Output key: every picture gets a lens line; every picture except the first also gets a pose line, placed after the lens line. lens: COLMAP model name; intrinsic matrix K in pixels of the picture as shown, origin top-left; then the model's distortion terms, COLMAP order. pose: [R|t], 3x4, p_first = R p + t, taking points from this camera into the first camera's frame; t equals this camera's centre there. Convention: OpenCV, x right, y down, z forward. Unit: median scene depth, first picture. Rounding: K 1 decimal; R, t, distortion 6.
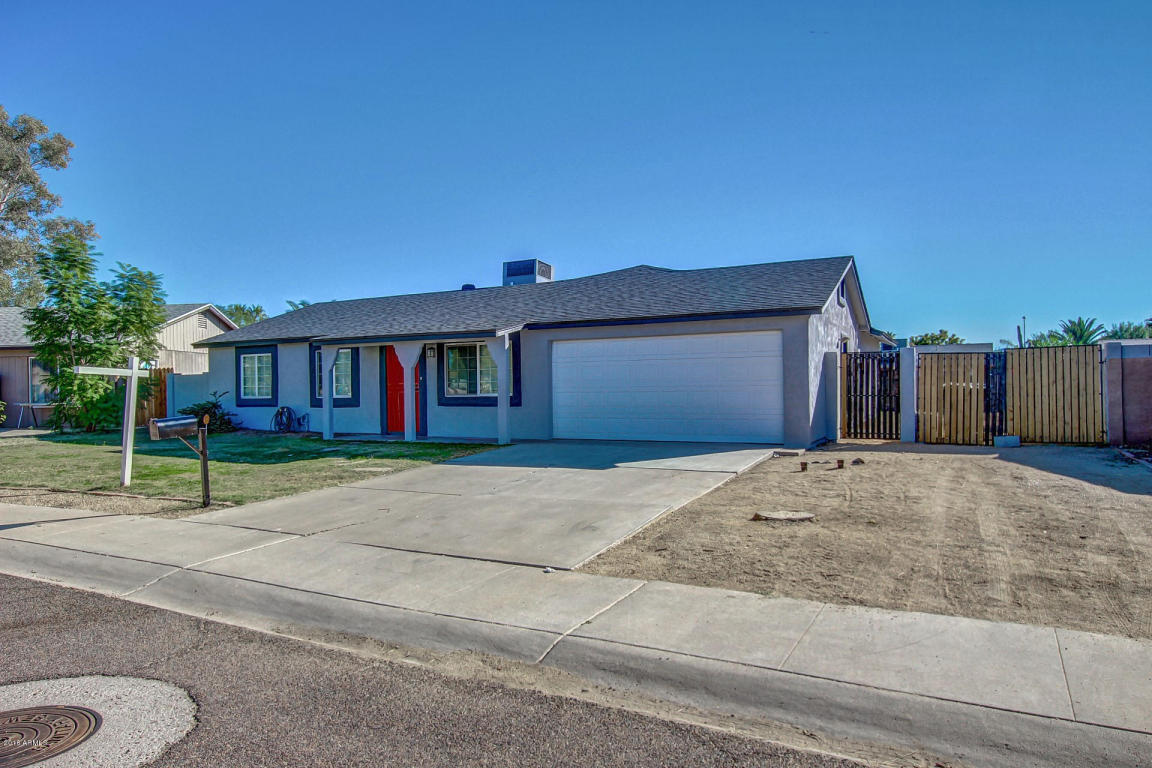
lens RADIAL K [[726.6, 0, 574.8], [0, 726.6, 387.3], [0, 0, 1]] dist [0.004387, 0.000091]
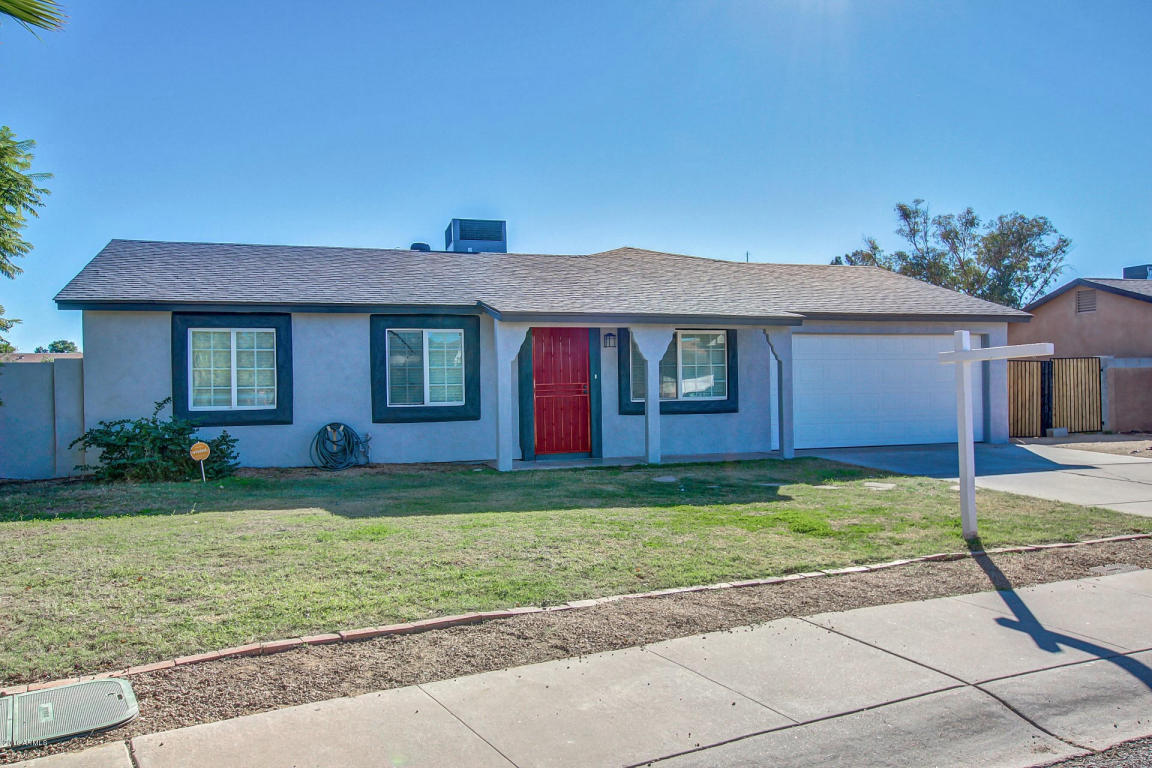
lens RADIAL K [[873.7, 0, 578.7], [0, 873.7, 385.4], [0, 0, 1]] dist [0.003046, 0.001508]
pose [[0.702707, 0.007933, 0.711435, -0.748027], [0.006366, 0.999828, -0.017436, 0.009962], [-0.711451, 0.016782, 0.702536, 0.373502]]
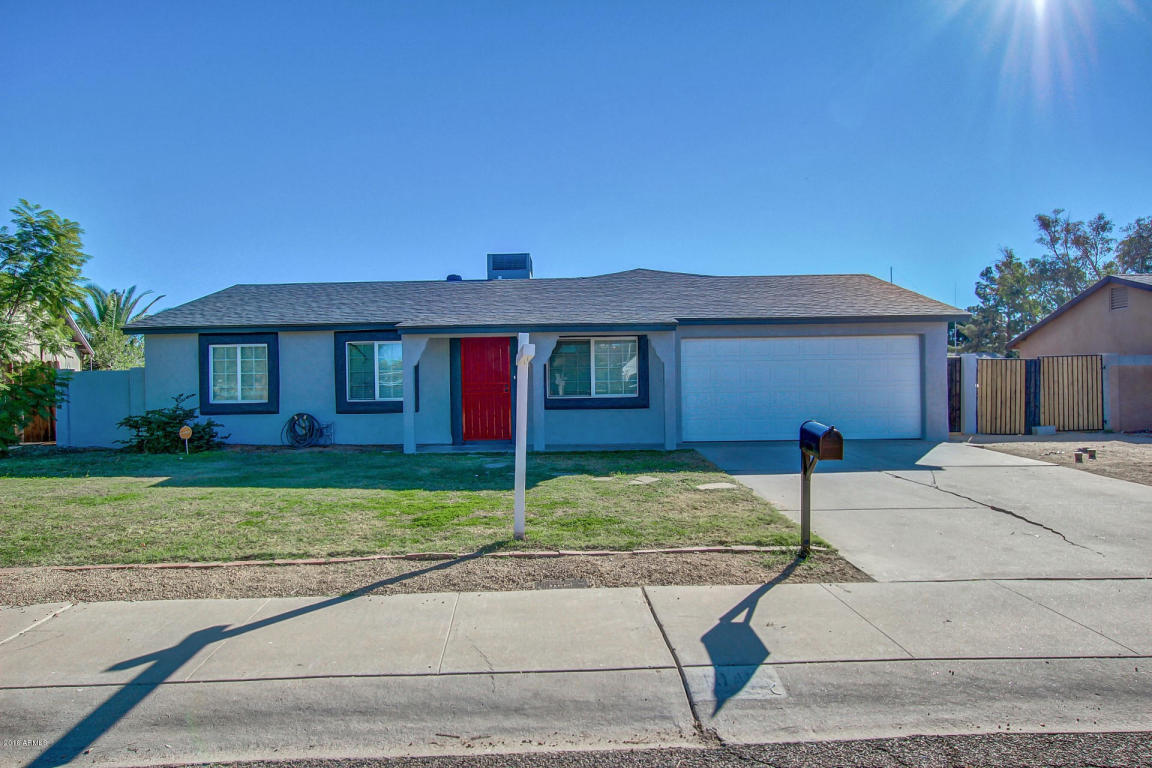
lens RADIAL K [[660.1, 0, 574.8], [0, 660.1, 388.6], [0, 0, 1]] dist [-0.007888, -0.001805]
pose [[0.894935, 0.001449, 0.446194, -0.447291], [0.002146, 0.999969, -0.007552, 0.006166], [-0.446191, 0.007716, 0.894904, 0.244945]]
